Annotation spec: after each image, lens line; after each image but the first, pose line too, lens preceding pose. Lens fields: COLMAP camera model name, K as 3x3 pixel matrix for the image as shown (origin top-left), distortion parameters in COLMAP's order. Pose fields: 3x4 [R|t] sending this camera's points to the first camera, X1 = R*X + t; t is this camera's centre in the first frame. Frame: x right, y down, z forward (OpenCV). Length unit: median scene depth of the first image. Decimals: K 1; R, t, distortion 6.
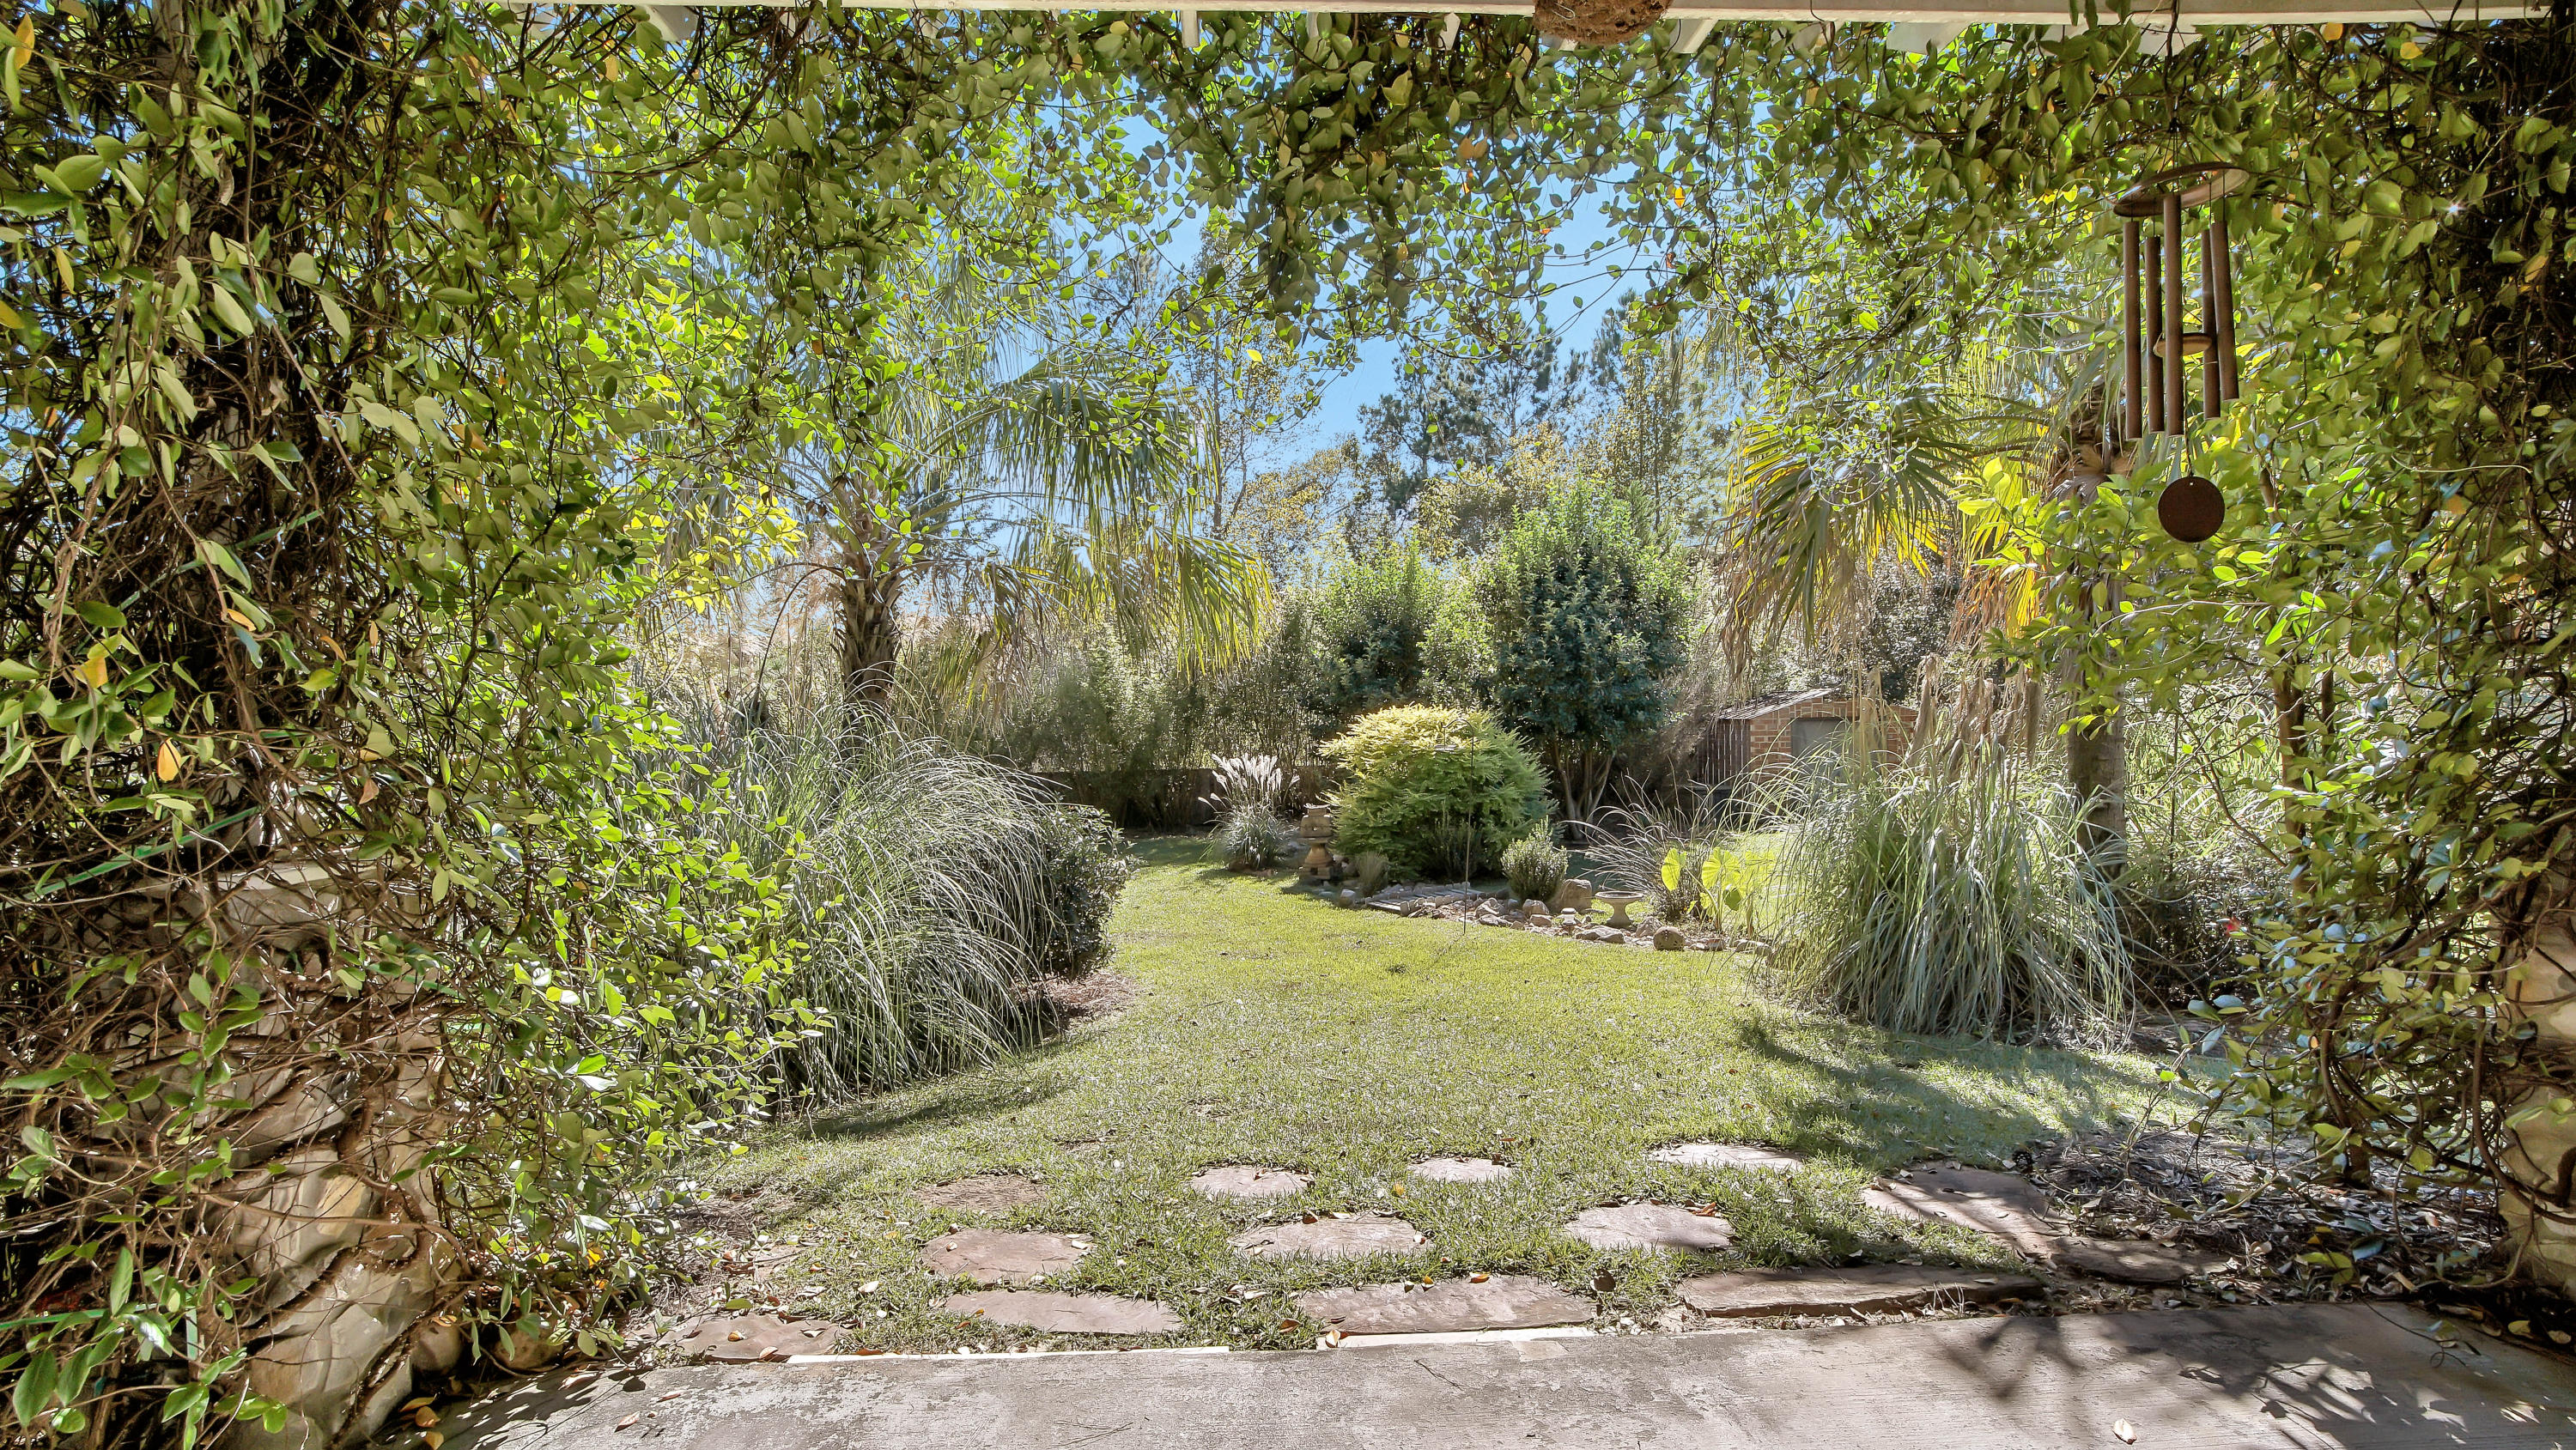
lens RADIAL K [[1164.4, 0, 1288.9], [0, 1164.4, 724.5], [0, 0, 1]] dist [-0.003373, -0.000224]
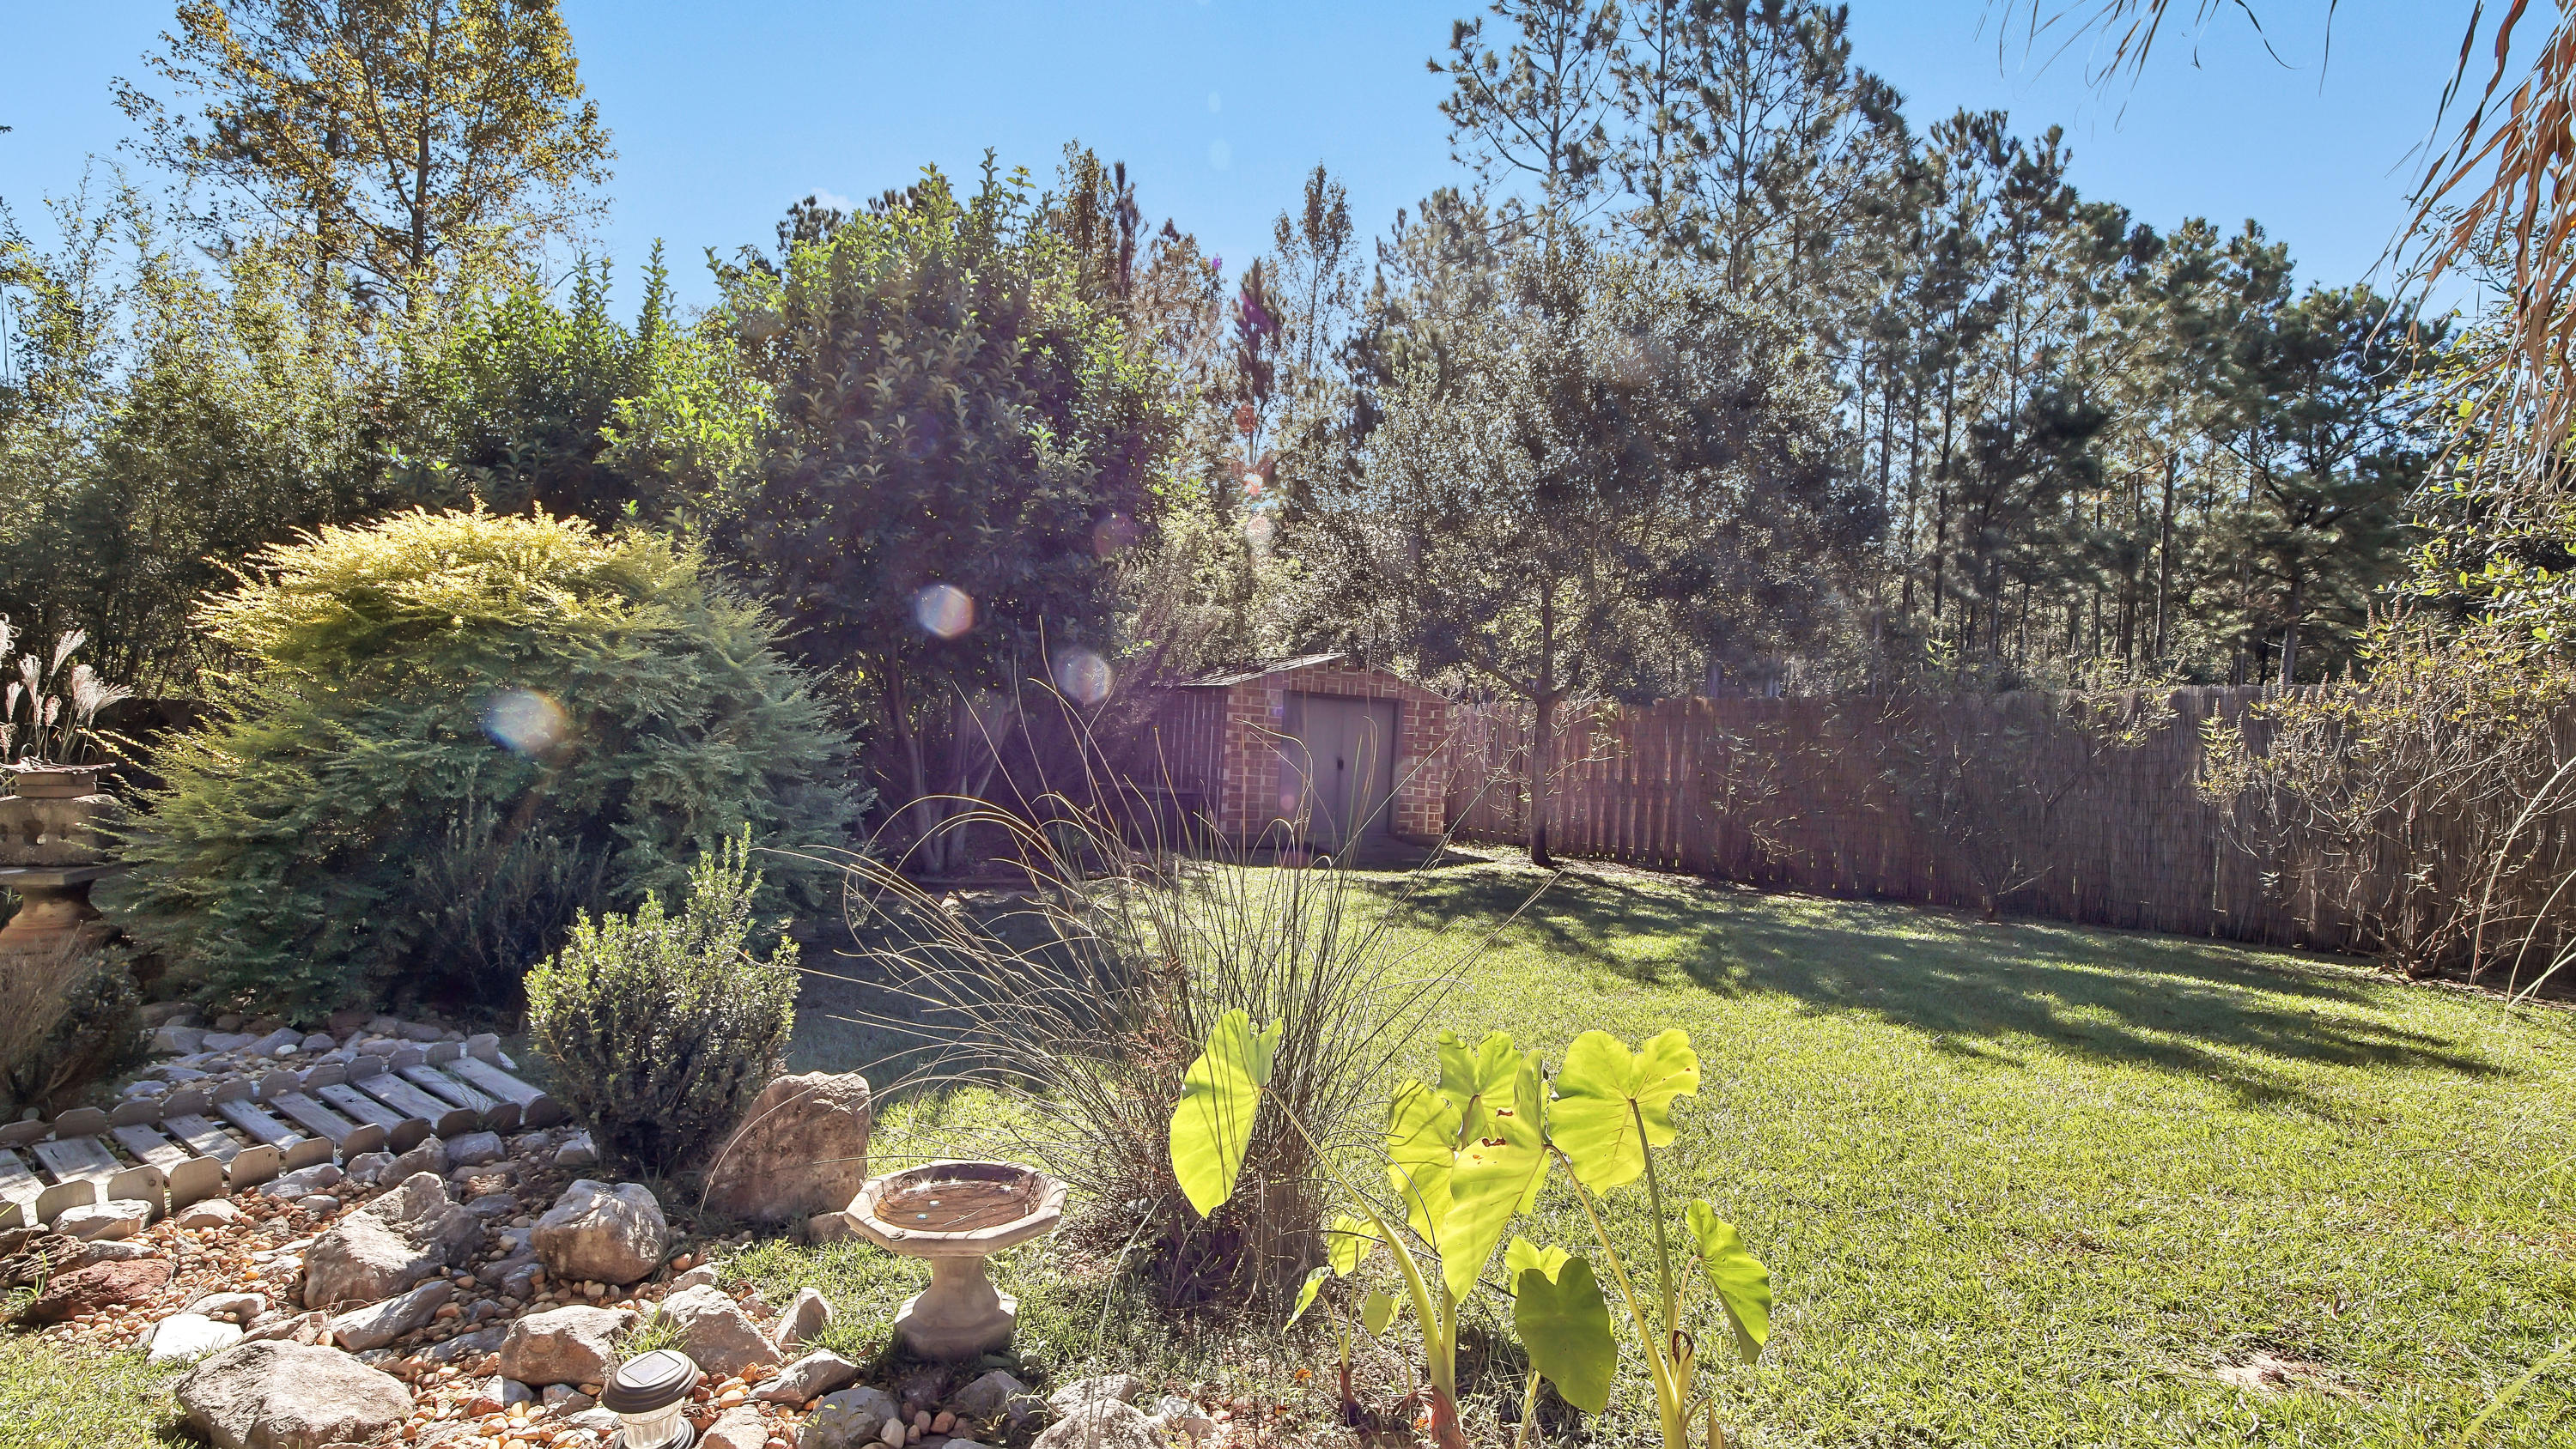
lens RADIAL K [[1164.4, 0, 1286.5], [0, 1164.4, 734.0], [0, 0, 1]] dist [-0.003373, -0.000224]
pose [[0.877653, 0.072881, 0.473724, 0.172311], [-0.075996, 0.997029, -0.012595, 0.042108], [-0.473234, -0.024947, 0.880584, 0.588583]]
